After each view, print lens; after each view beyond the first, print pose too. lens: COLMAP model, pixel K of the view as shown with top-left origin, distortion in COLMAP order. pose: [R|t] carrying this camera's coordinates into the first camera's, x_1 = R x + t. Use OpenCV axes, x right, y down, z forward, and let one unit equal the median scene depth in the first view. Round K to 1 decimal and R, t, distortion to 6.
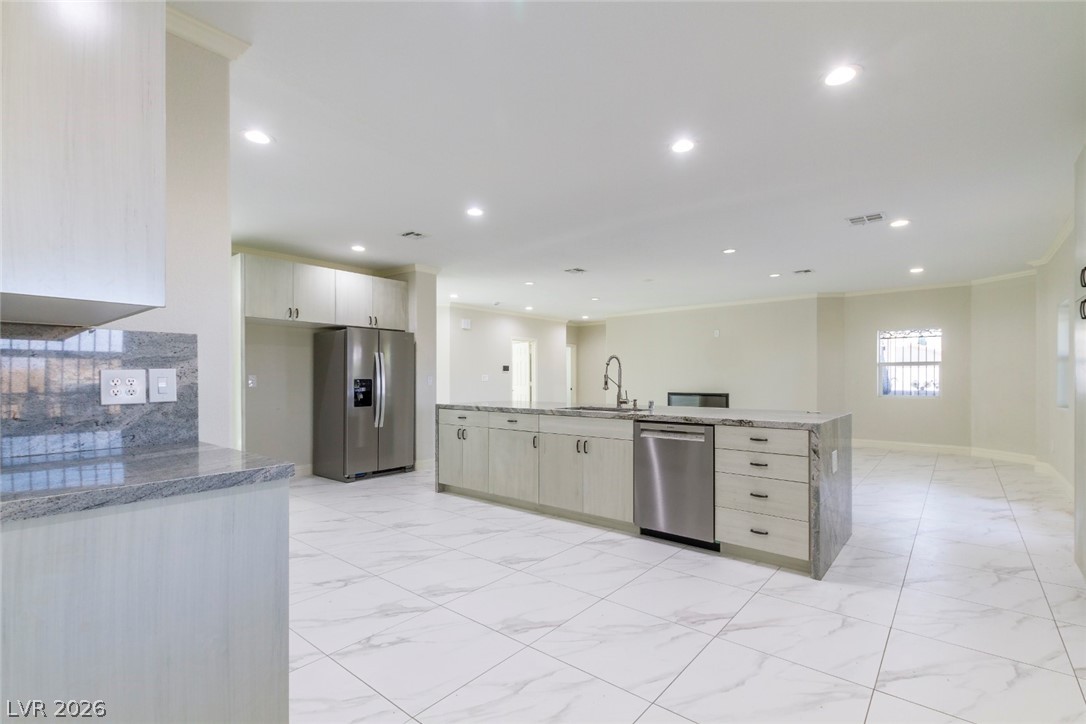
lens RADIAL K [[497.9, 0, 540.9], [0, 497.9, 380.6], [0, 0, 1]] dist [0.001287, 0.000159]
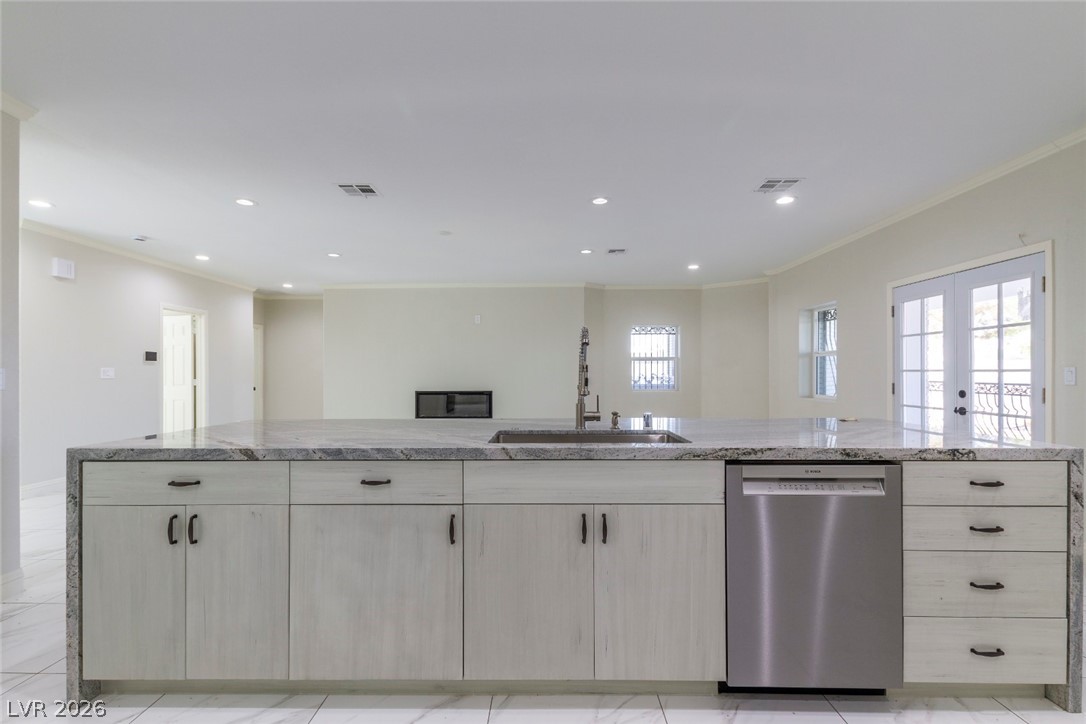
lens RADIAL K [[502.8, 0, 545.2], [0, 502.8, 371.4], [0, 0, 1]] dist [0.001457, -0.000141]
pose [[0.775650, 0.000884, 0.631163, -0.203959], [0.004343, 0.999968, -0.006739, -0.002517], [-0.631149, 0.007968, 0.775621, 0.610927]]
